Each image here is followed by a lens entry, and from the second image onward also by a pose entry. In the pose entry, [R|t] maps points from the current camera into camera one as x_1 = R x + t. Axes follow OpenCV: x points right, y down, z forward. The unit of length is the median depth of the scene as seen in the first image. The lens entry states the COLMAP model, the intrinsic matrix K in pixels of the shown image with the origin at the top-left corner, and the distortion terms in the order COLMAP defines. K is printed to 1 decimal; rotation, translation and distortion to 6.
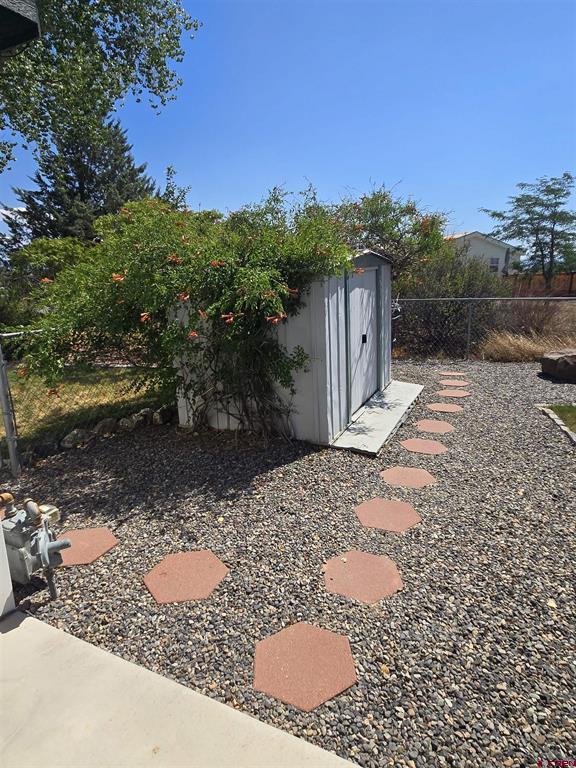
lens RADIAL K [[506.7, 0, 288.0], [0, 506.7, 384.0], [0, 0, 1]] dist [-0.002057, -0.000496]
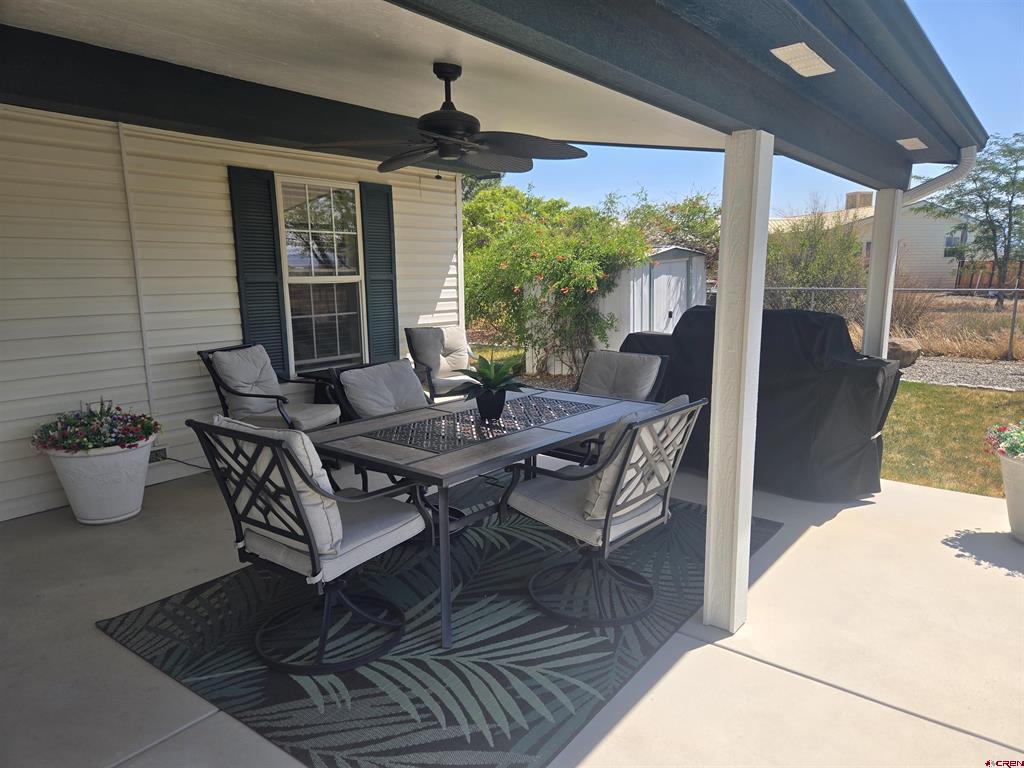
lens RADIAL K [[685.8, 0, 512.0], [0, 685.8, 384.0], [0, 0, 1]] dist [0.156809, -0.137756]
pose [[0.979195, 0.054678, -0.195415, 0.124809], [-0.060636, 0.997856, -0.024630, 0.177614], [0.193649, 0.035967, 0.980411, -0.915140]]
